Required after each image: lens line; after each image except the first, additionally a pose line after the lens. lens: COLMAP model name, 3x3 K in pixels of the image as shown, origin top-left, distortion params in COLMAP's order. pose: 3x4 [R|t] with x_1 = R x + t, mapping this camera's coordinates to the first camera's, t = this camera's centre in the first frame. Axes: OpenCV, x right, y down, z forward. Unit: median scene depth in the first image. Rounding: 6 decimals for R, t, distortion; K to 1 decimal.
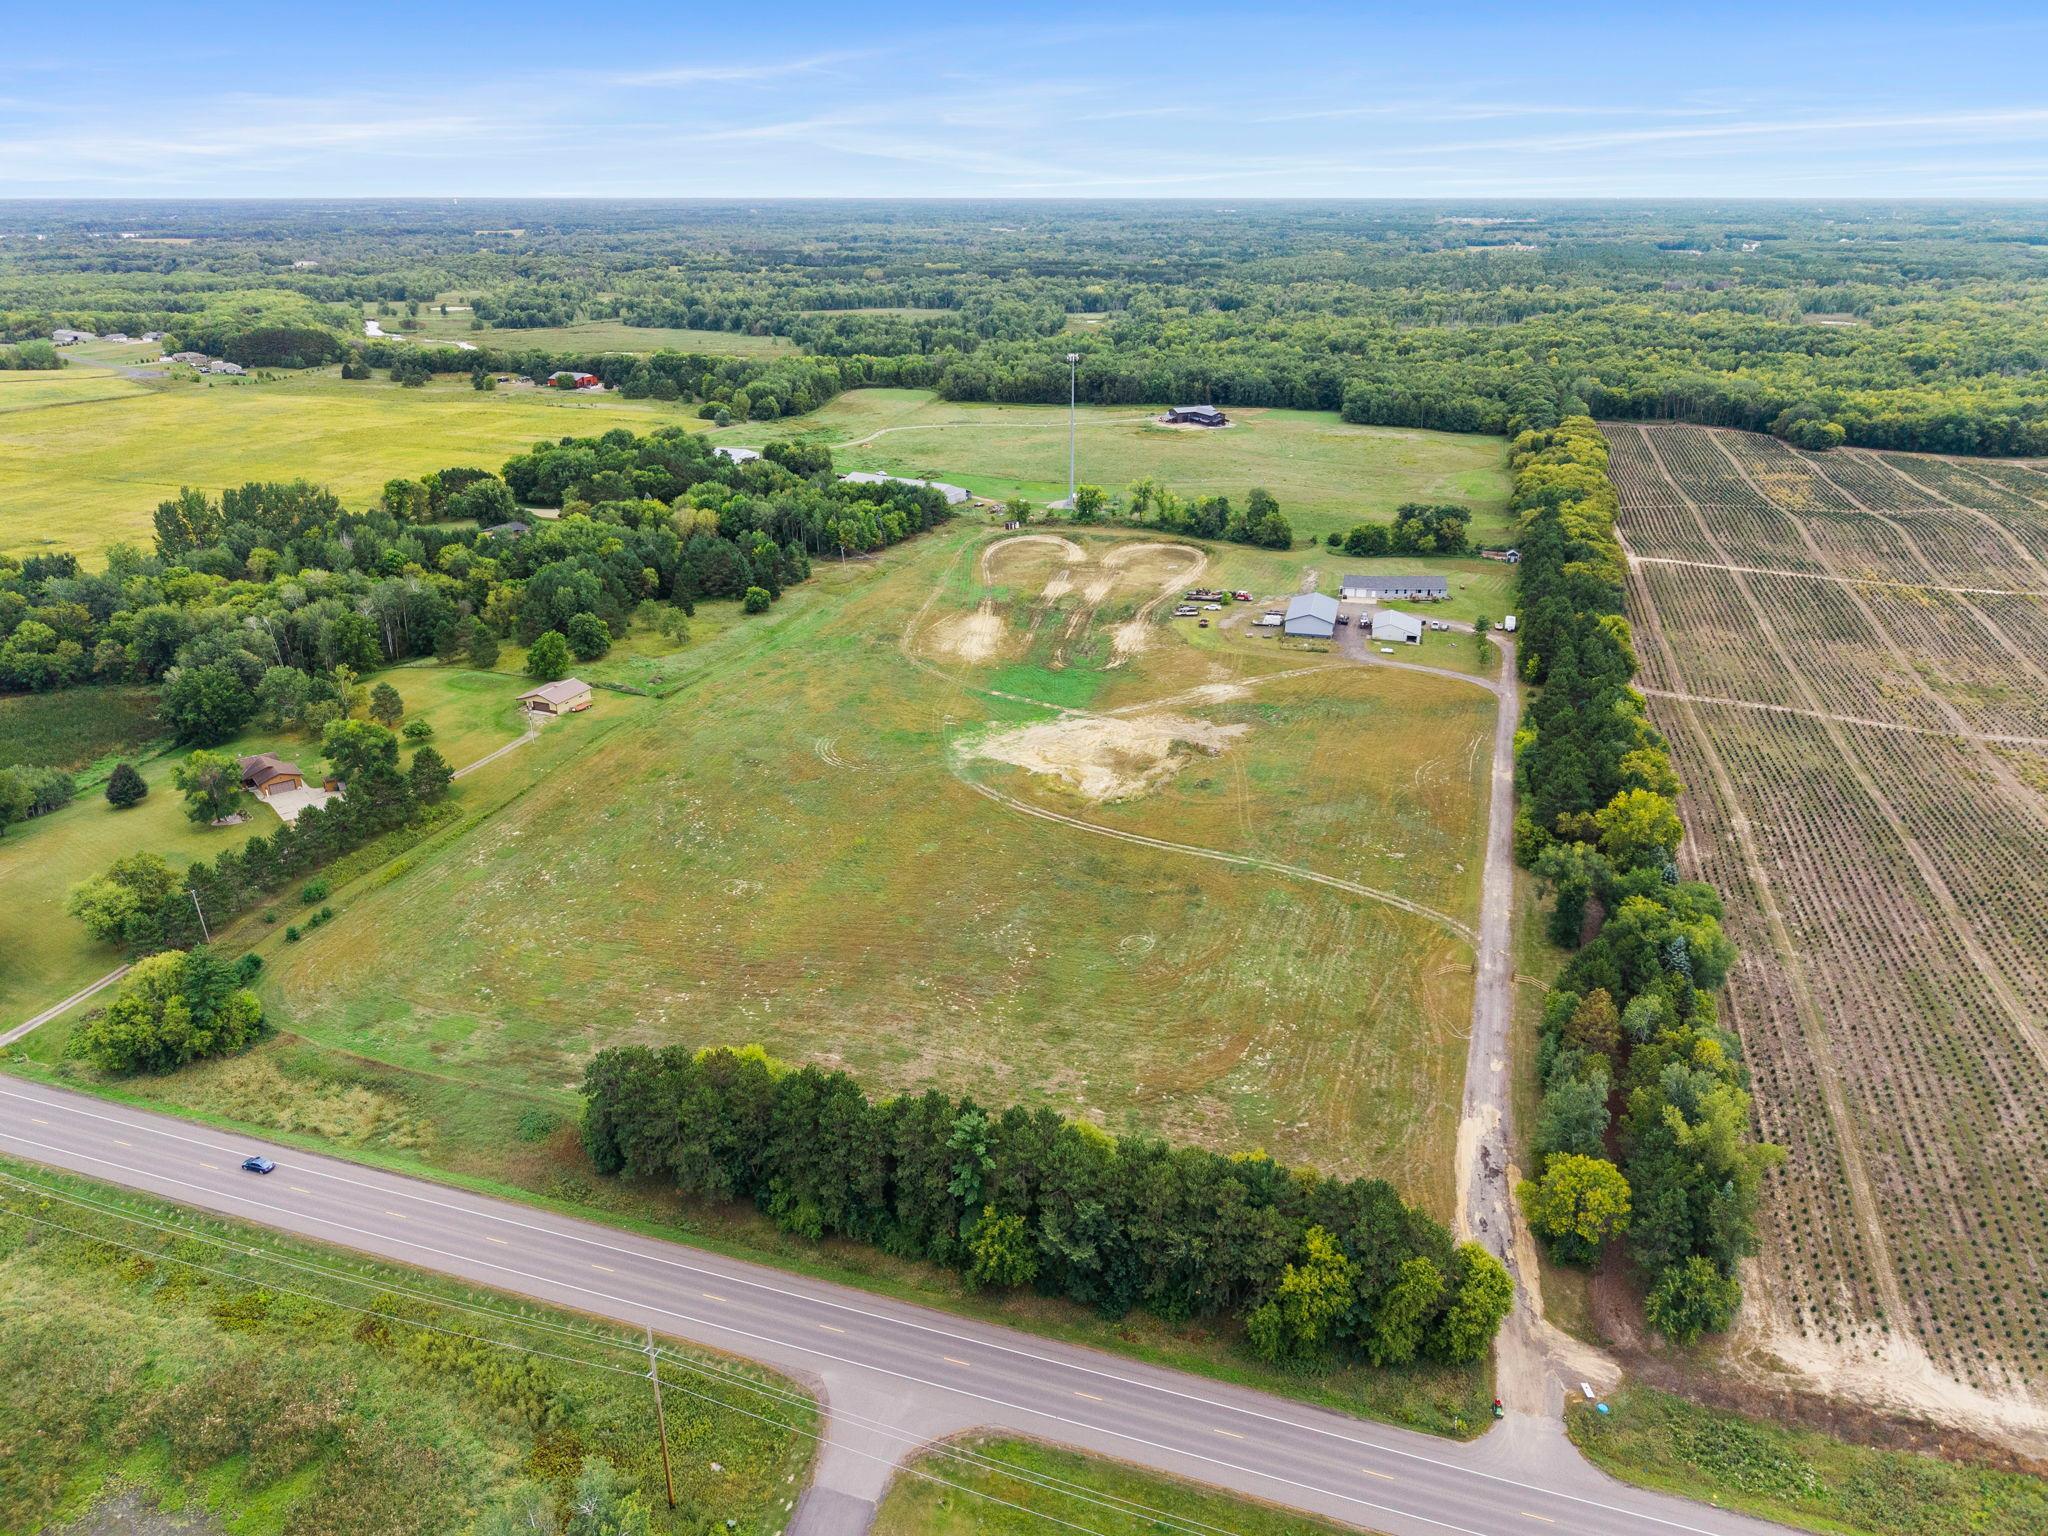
lens RADIAL K [[1373.1, 0, 1024.0], [0, 1373.1, 768.0], [0, 0, 1]] dist [0.026049, -0.029061]
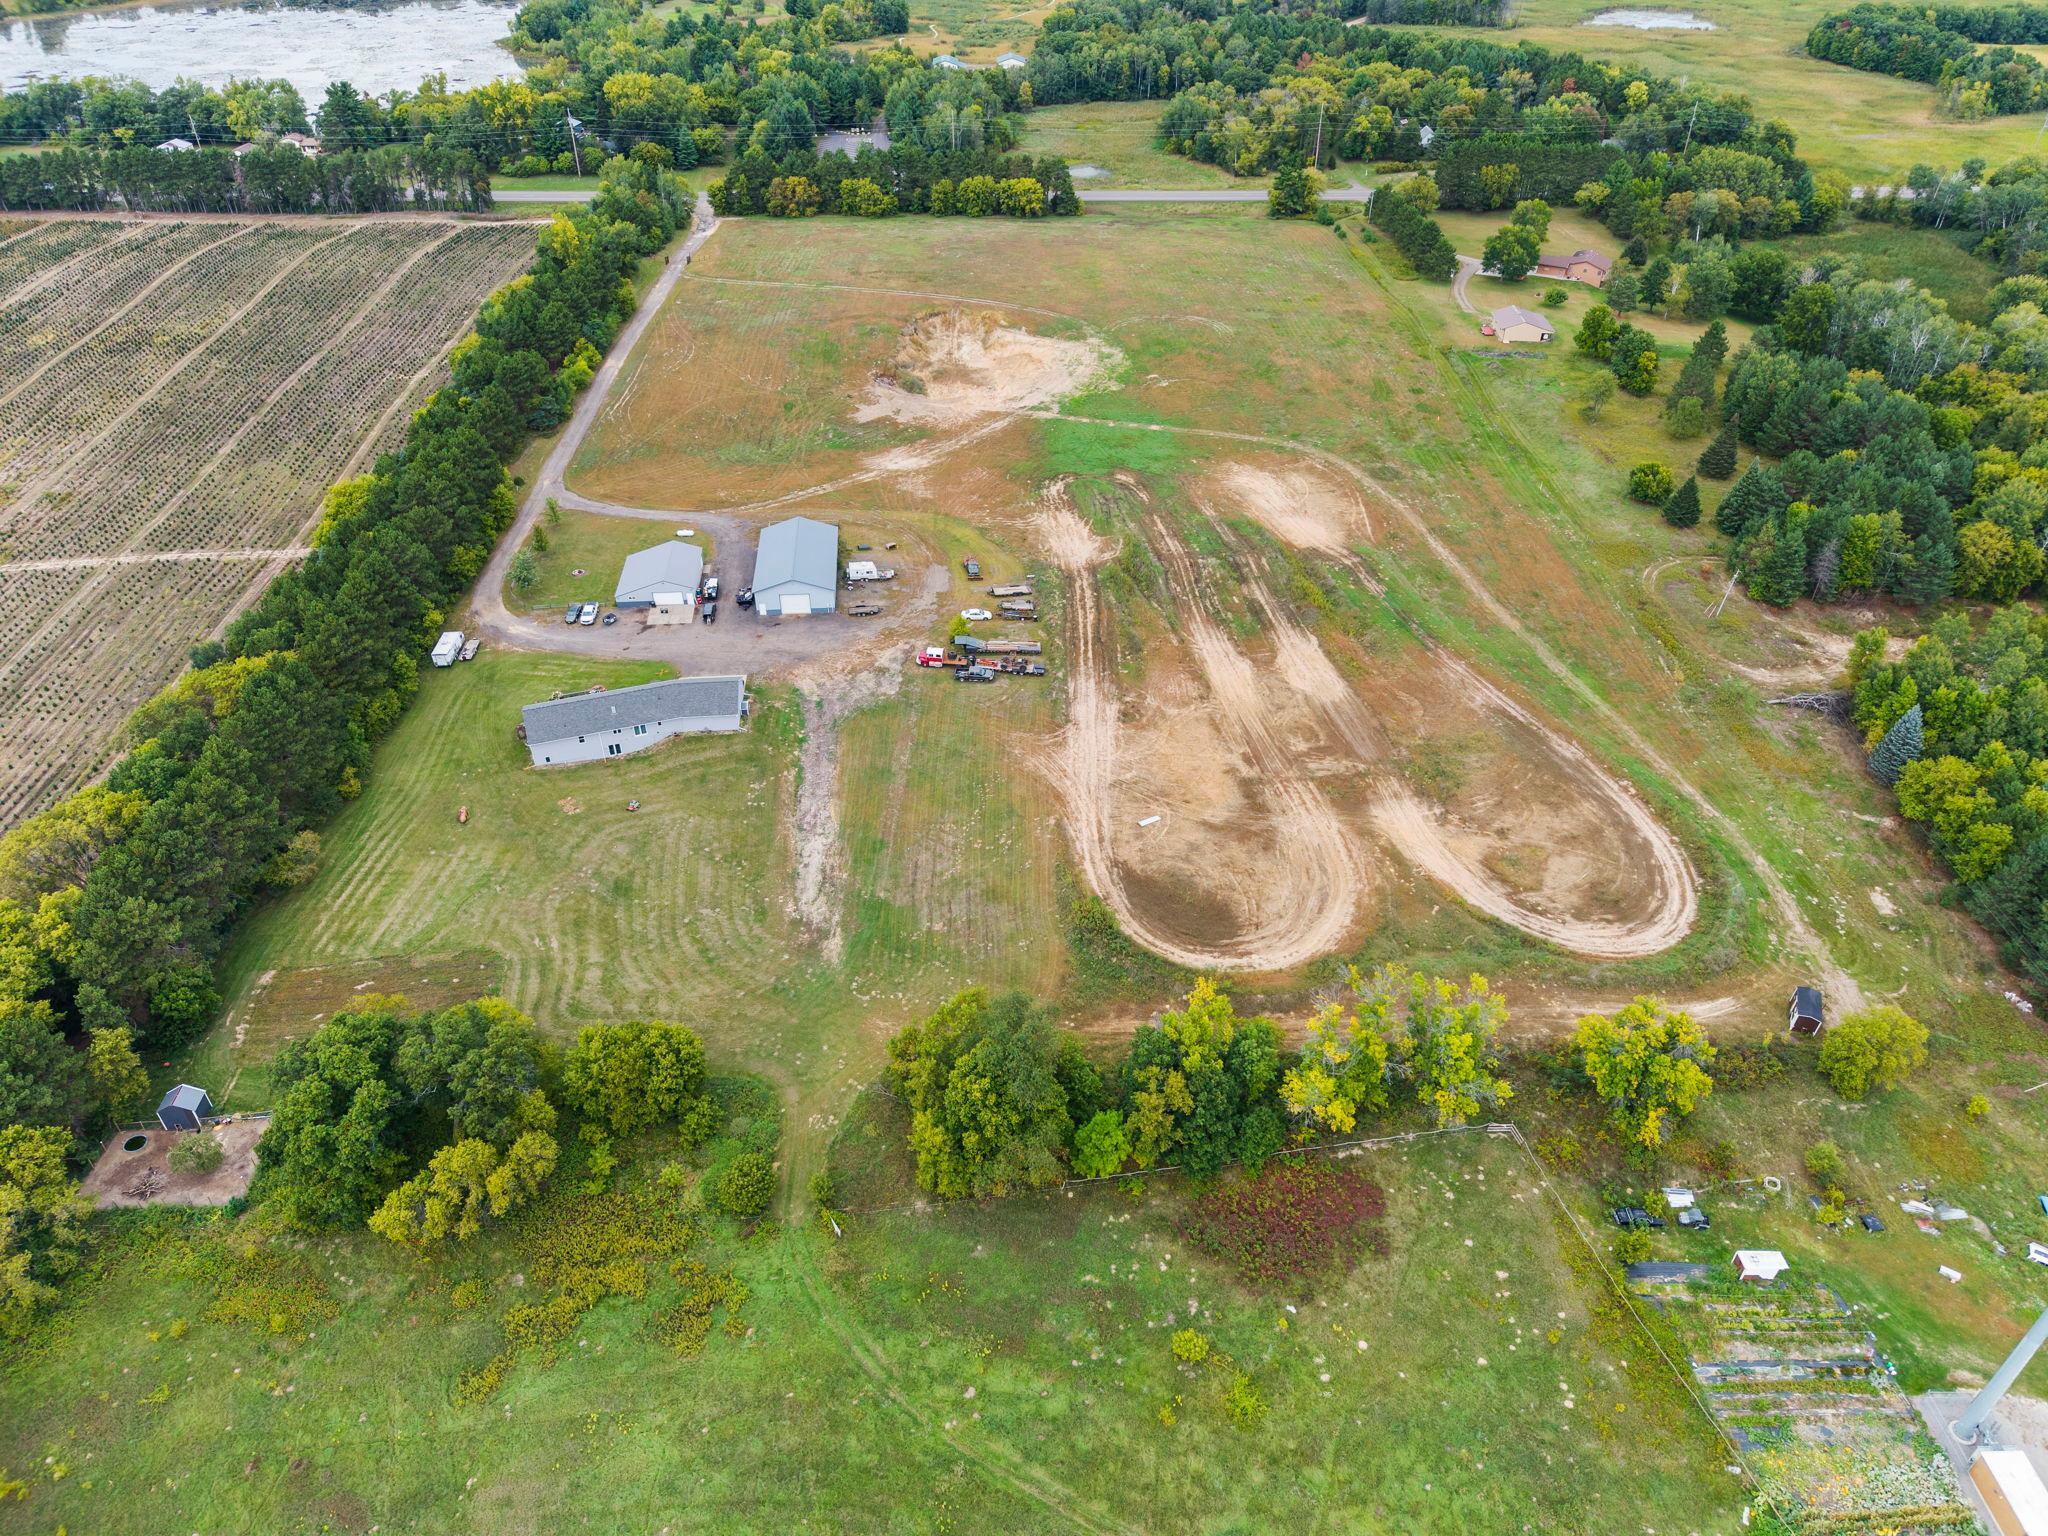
lens RADIAL K [[1373.1, 0, 1024.0], [0, 1373.1, 768.0], [0, 0, 1]] dist [0.026049, -0.029061]
pose [[-0.939054, 0.203200, -0.277287, 0.308942], [-0.133488, 0.527775, 0.838830, -0.597570], [0.316795, 0.824720, -0.468484, 1.422615]]
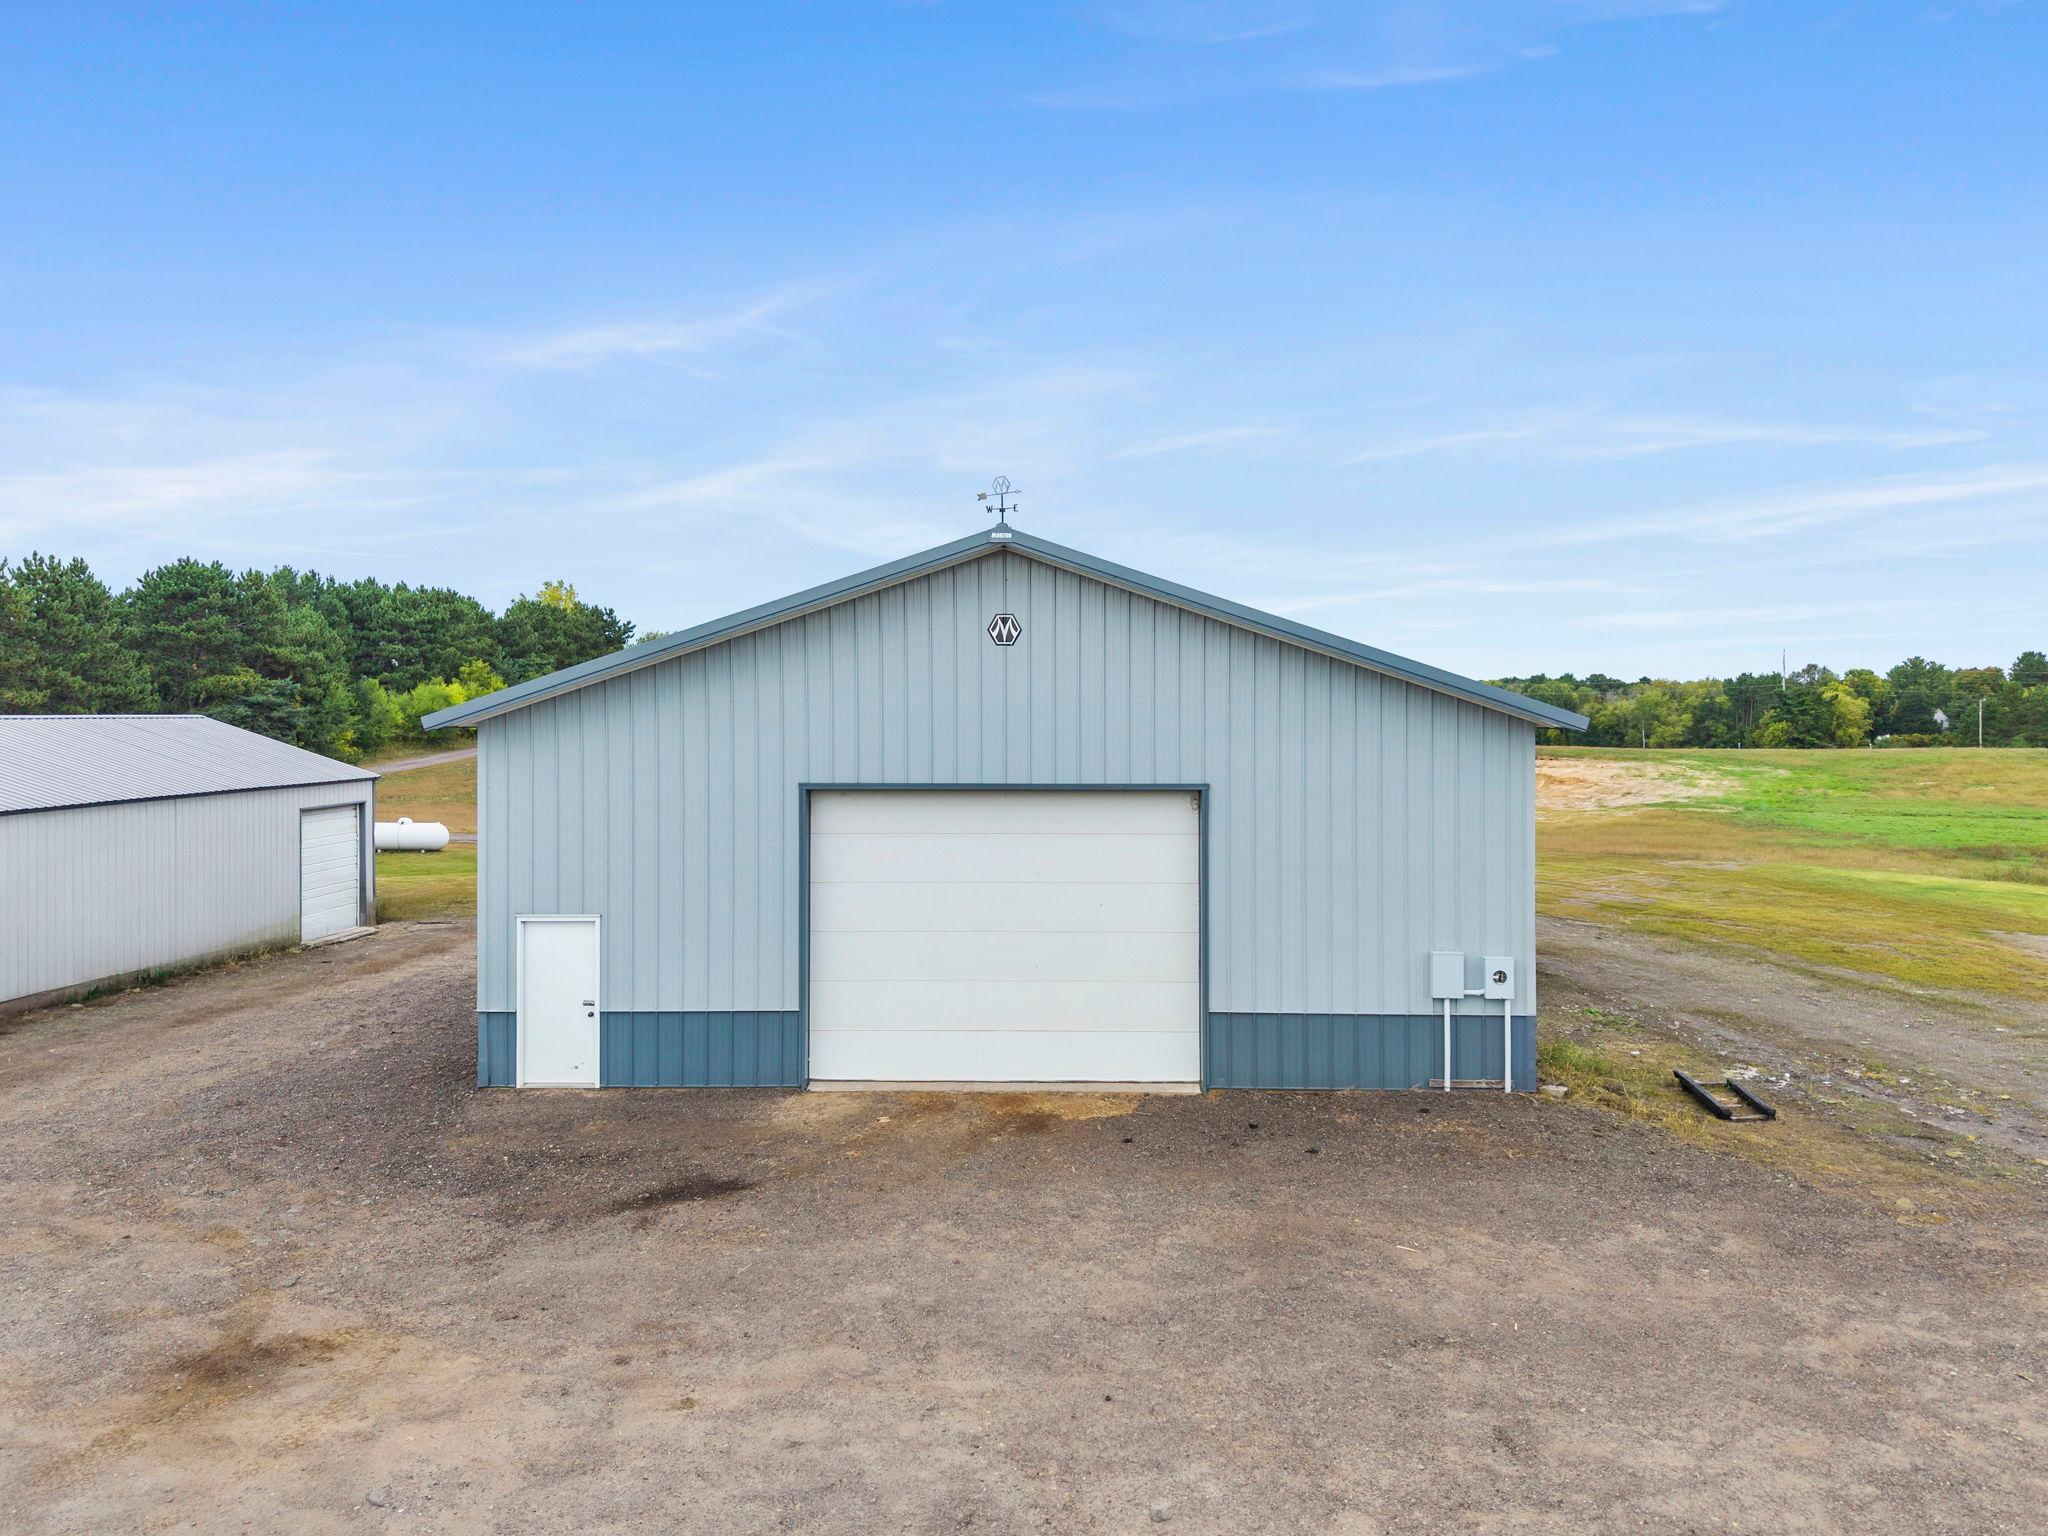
lens RADIAL K [[1394.6, 0, 1030.0], [0, 1394.6, 717.5], [0, 0, 1]] dist [0.029406, -0.026303]
pose [[-0.968220, 0.005359, -0.250044, 0.232703], [-0.091805, 0.922363, 0.375257, -0.145771], [0.232642, 0.386286, -0.892559, 1.091087]]
